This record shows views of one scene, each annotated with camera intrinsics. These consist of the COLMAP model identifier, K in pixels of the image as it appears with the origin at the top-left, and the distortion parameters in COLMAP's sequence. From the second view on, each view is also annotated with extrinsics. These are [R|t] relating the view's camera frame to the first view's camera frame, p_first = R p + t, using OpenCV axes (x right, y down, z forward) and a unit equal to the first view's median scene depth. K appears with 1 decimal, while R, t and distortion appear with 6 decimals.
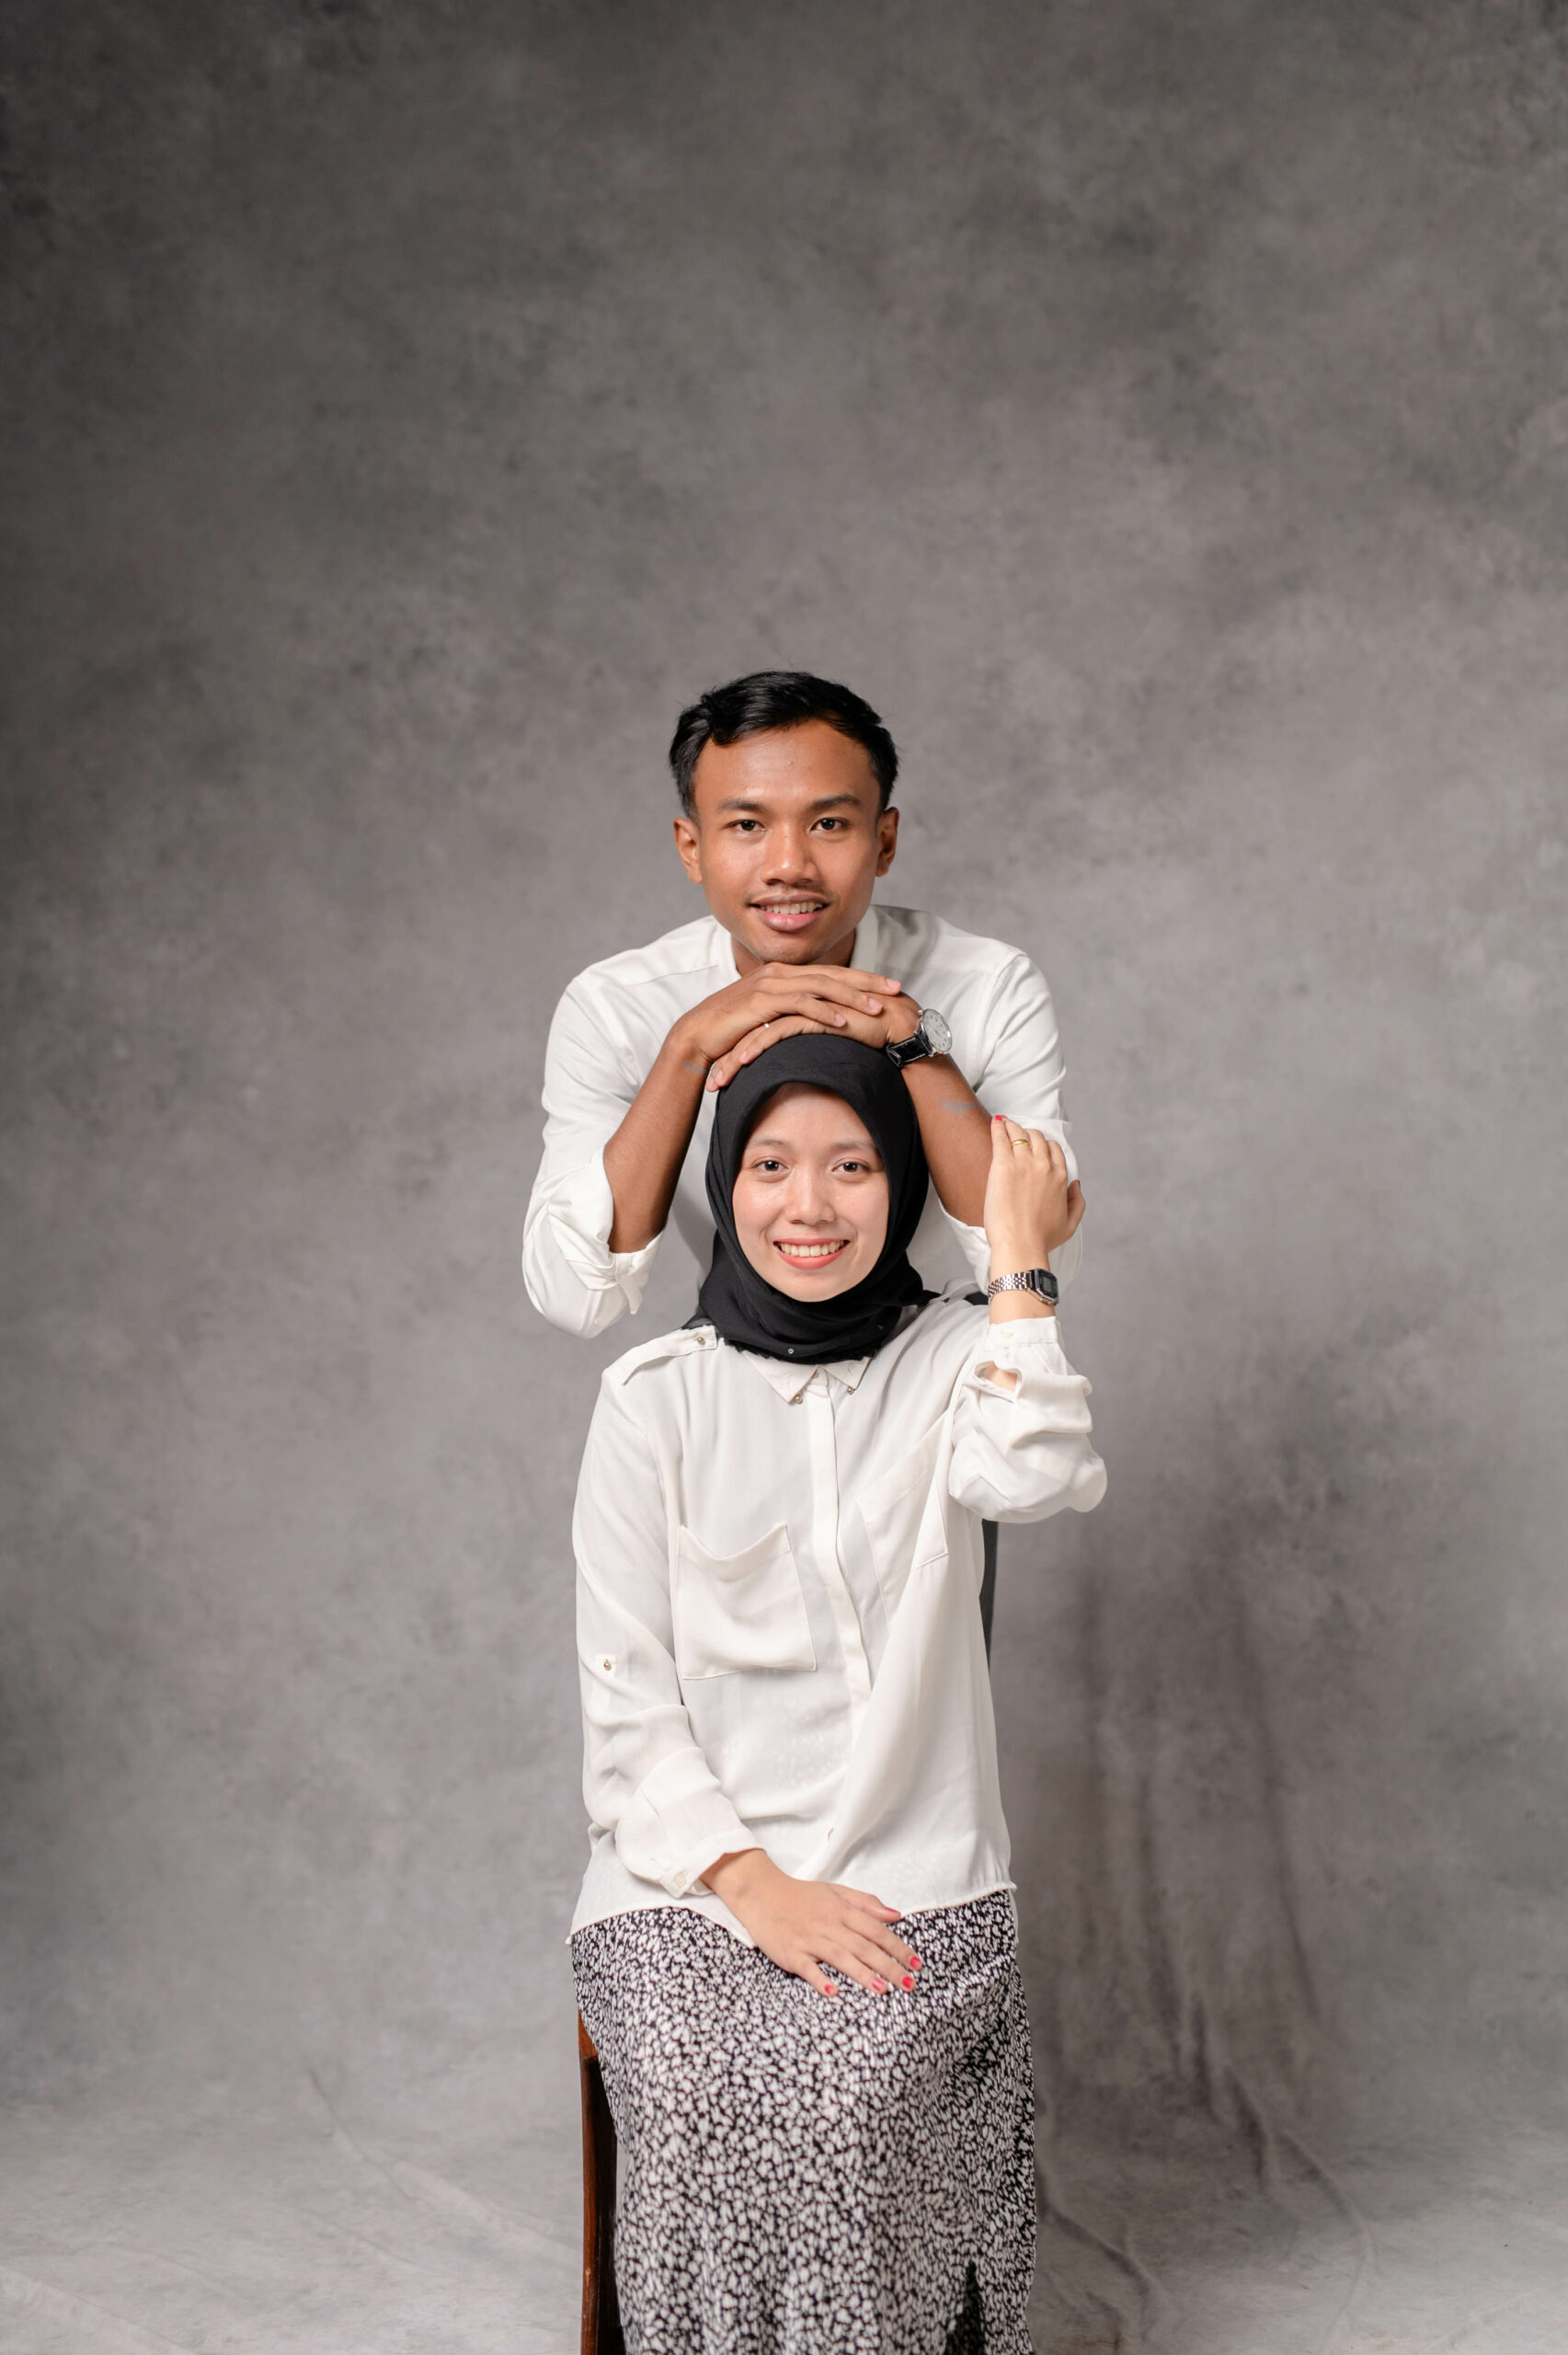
lens RADIAL K [[3493.8, 0, 773.9], [0, 3493.8, 1183.5], [0, 0, 1]] dist [-0.007053, 0.000000]
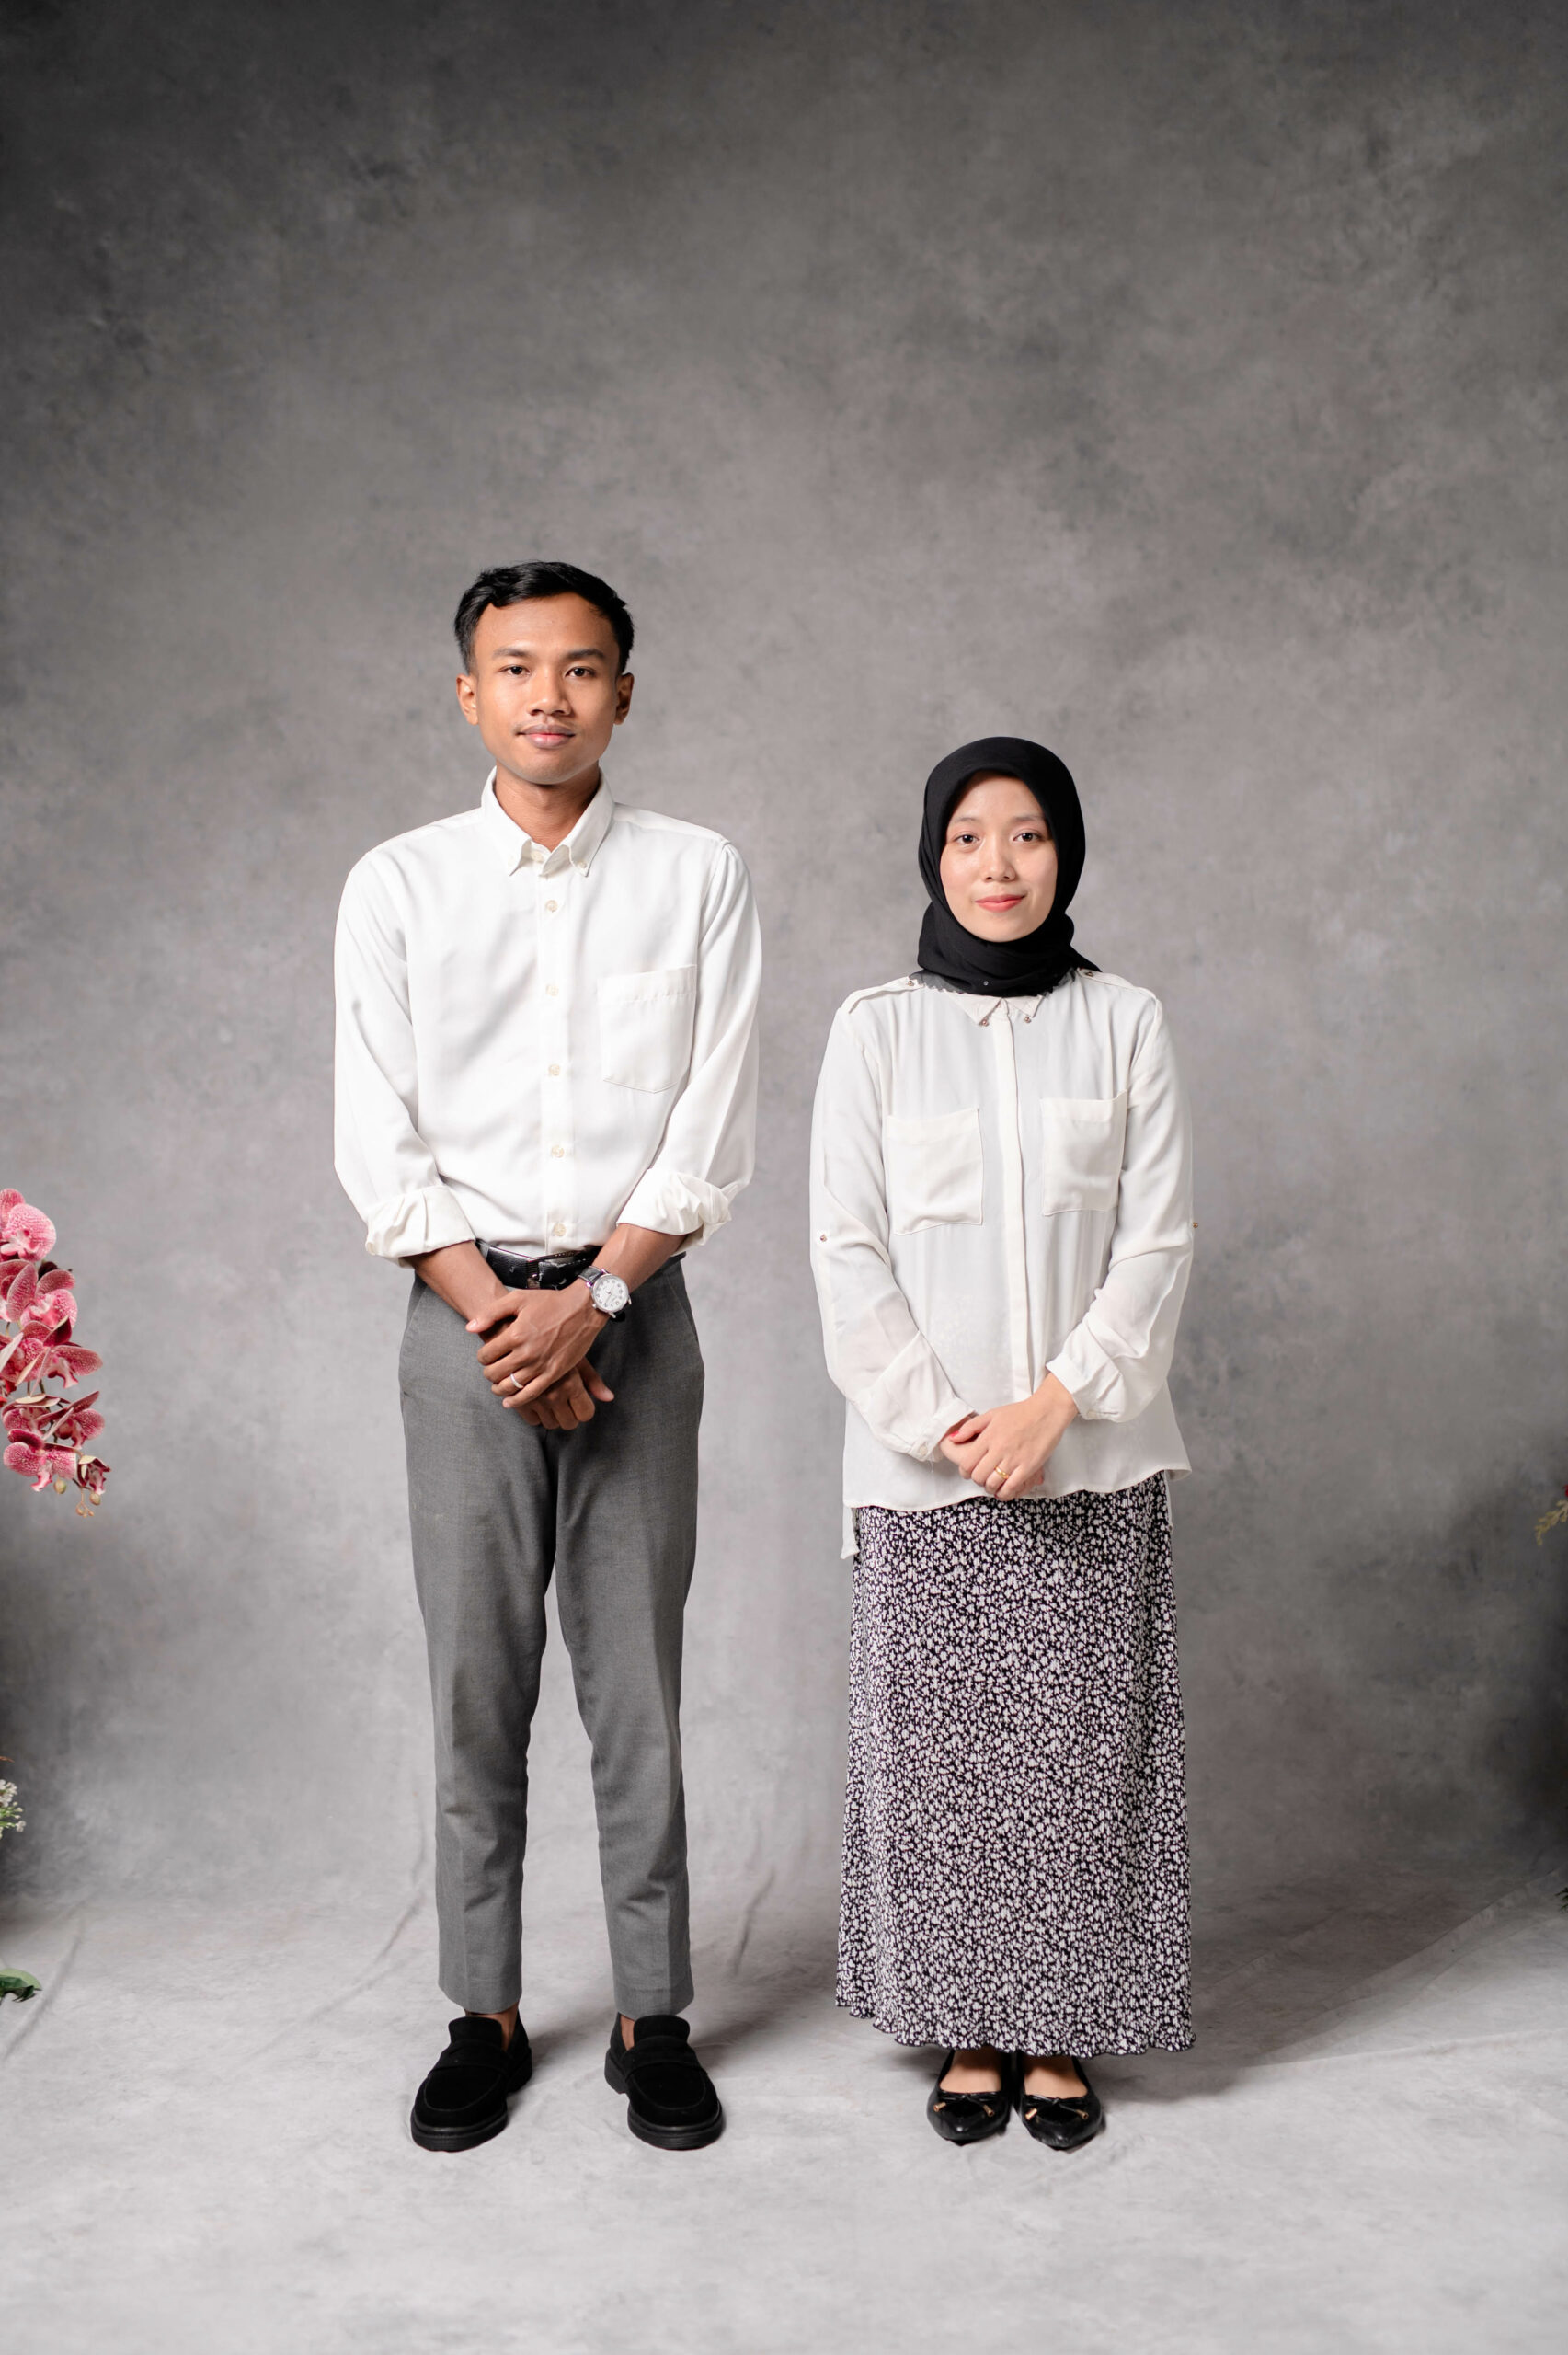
lens RADIAL K [[3493.8, 0, 811.4], [0, 3493.8, 1185.7], [0, 0, 1]] dist [-0.007053, 0.000000]
pose [[0.998882, -0.029446, 0.036982, -0.031021], [0.029363, 0.999565, 0.002779, 0.016612], [-0.037048, -0.001690, 0.999312, -0.217960]]
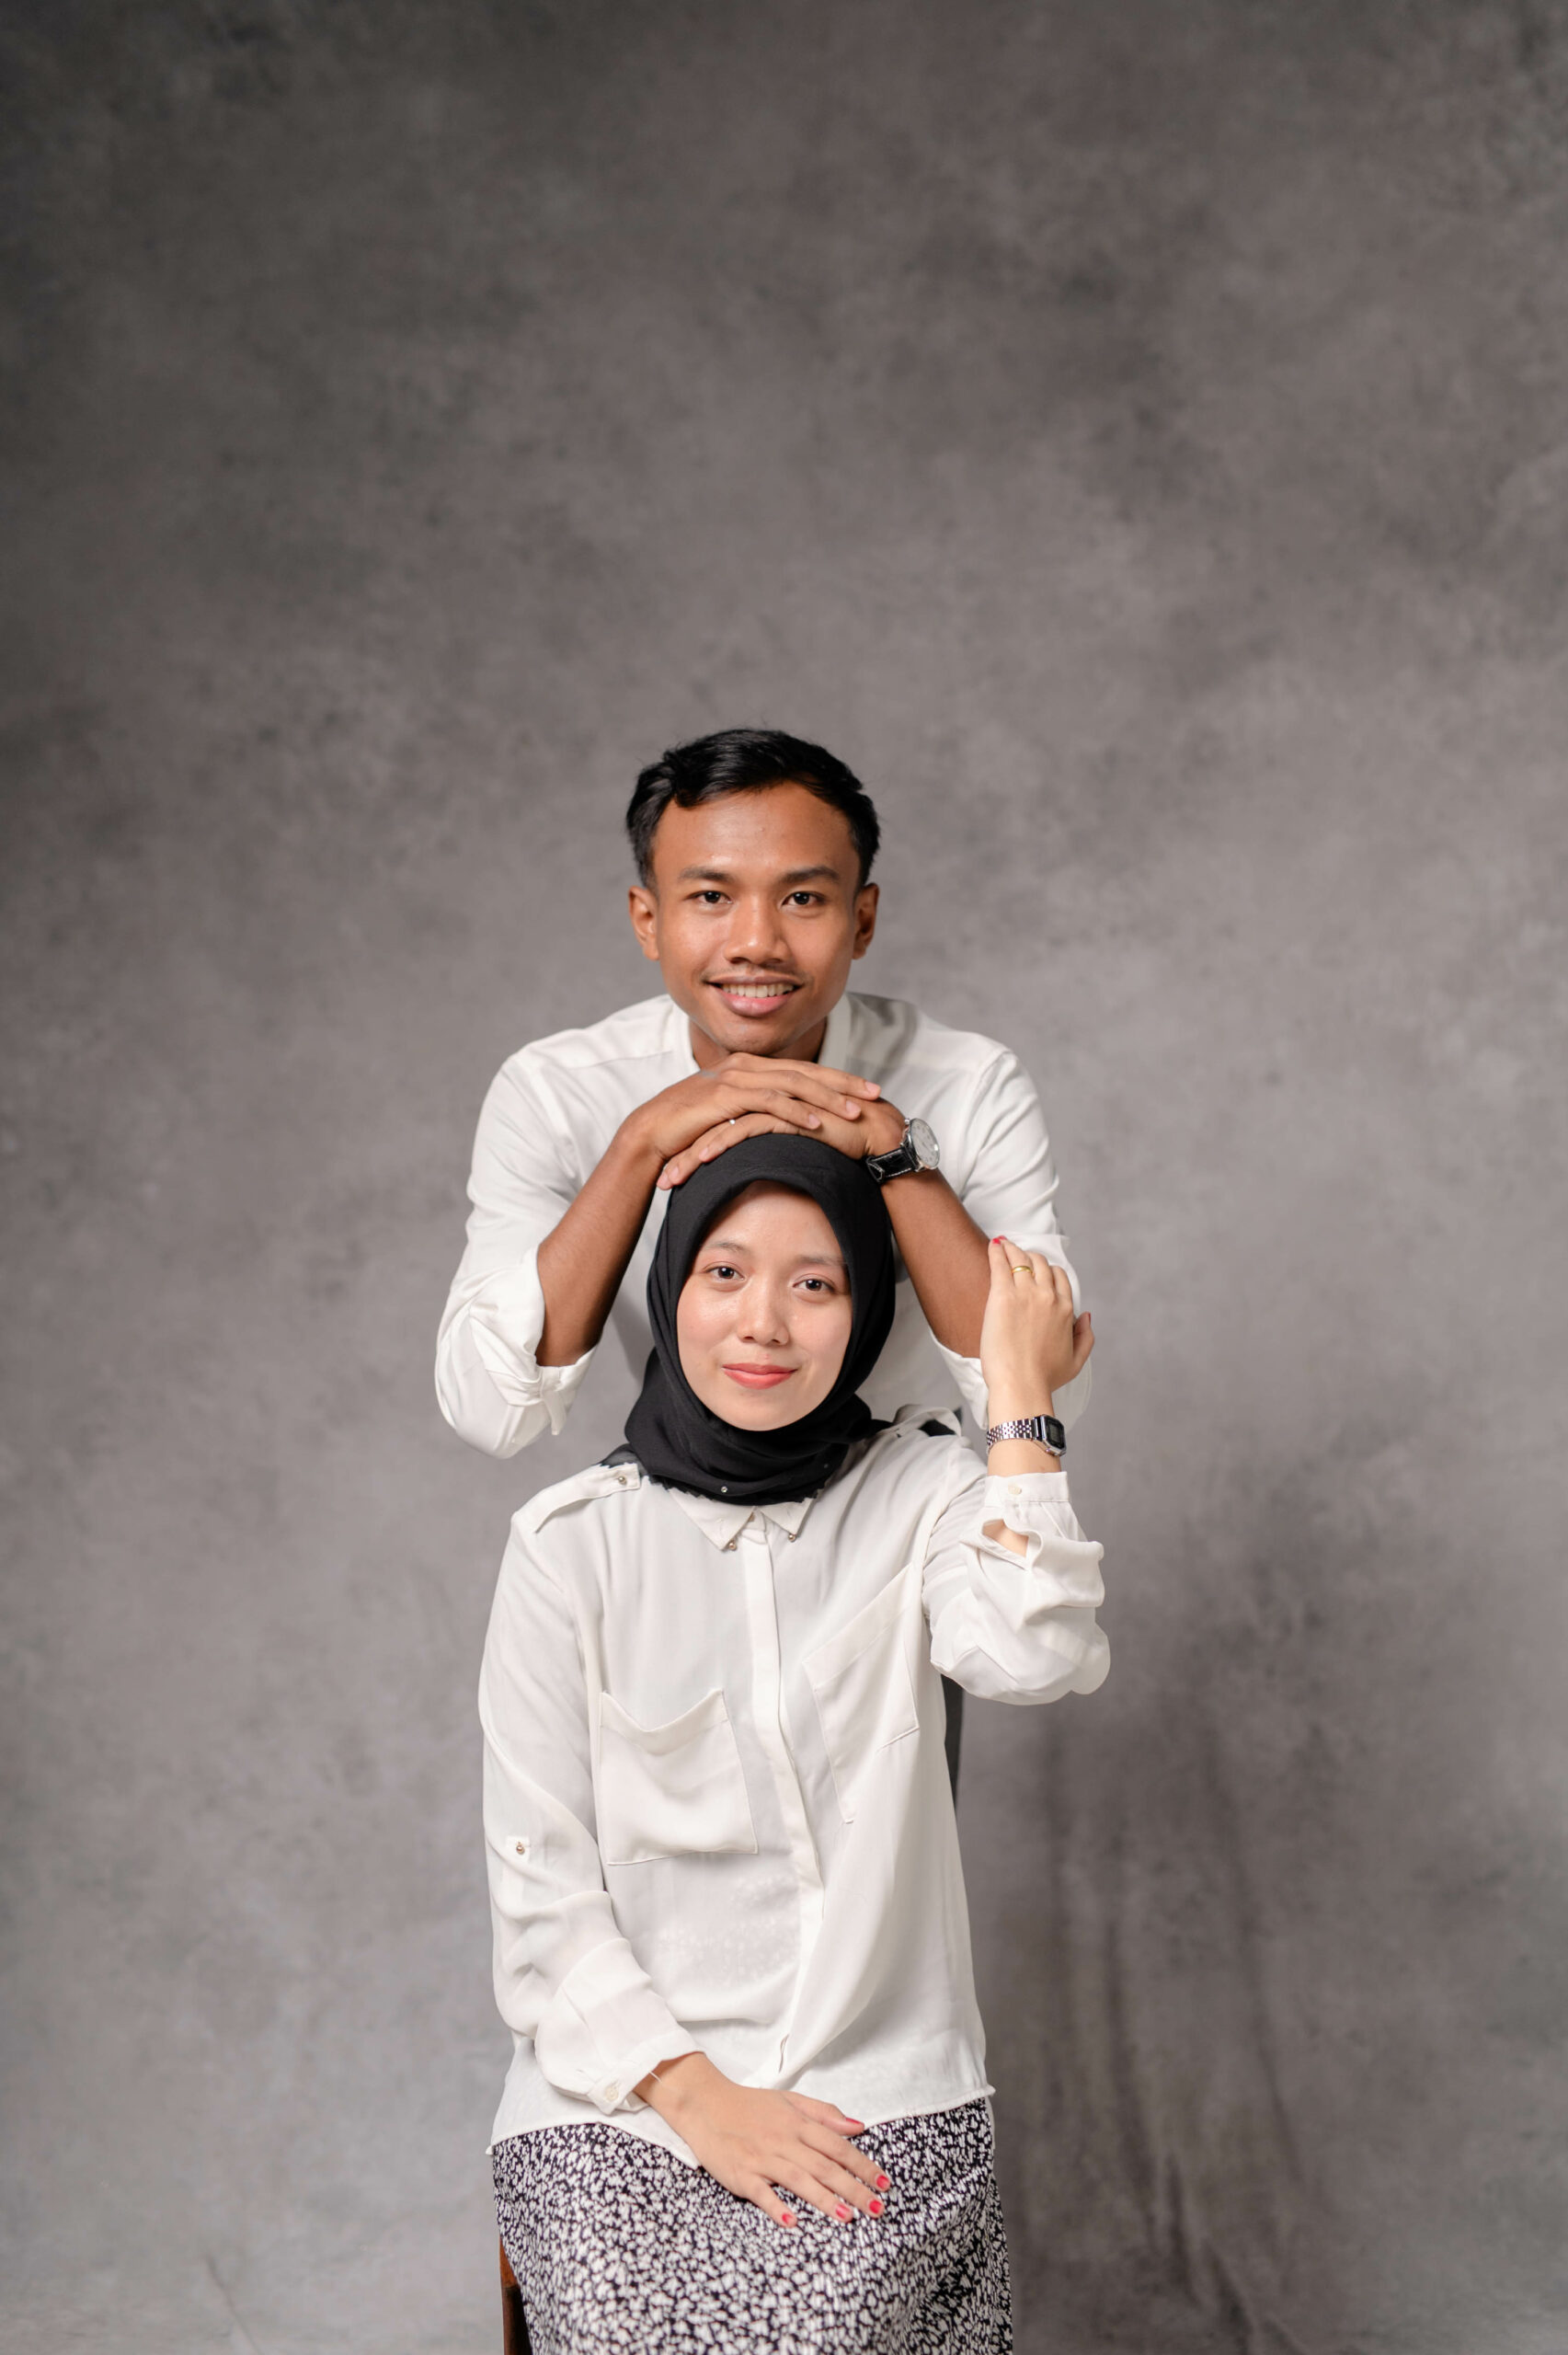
lens RADIAL K [[3502.0, 0, 830.8], [0, 3502.0, 1152.8], [0, 0, 1]] dist [-0.002182, 0.000000]
pose [[0.999320, -0.000586, 0.036873, -0.002966], [0.001776, 0.999478, -0.032255, -0.005223], [-0.036835, 0.032298, 0.998799, 0.062980]]
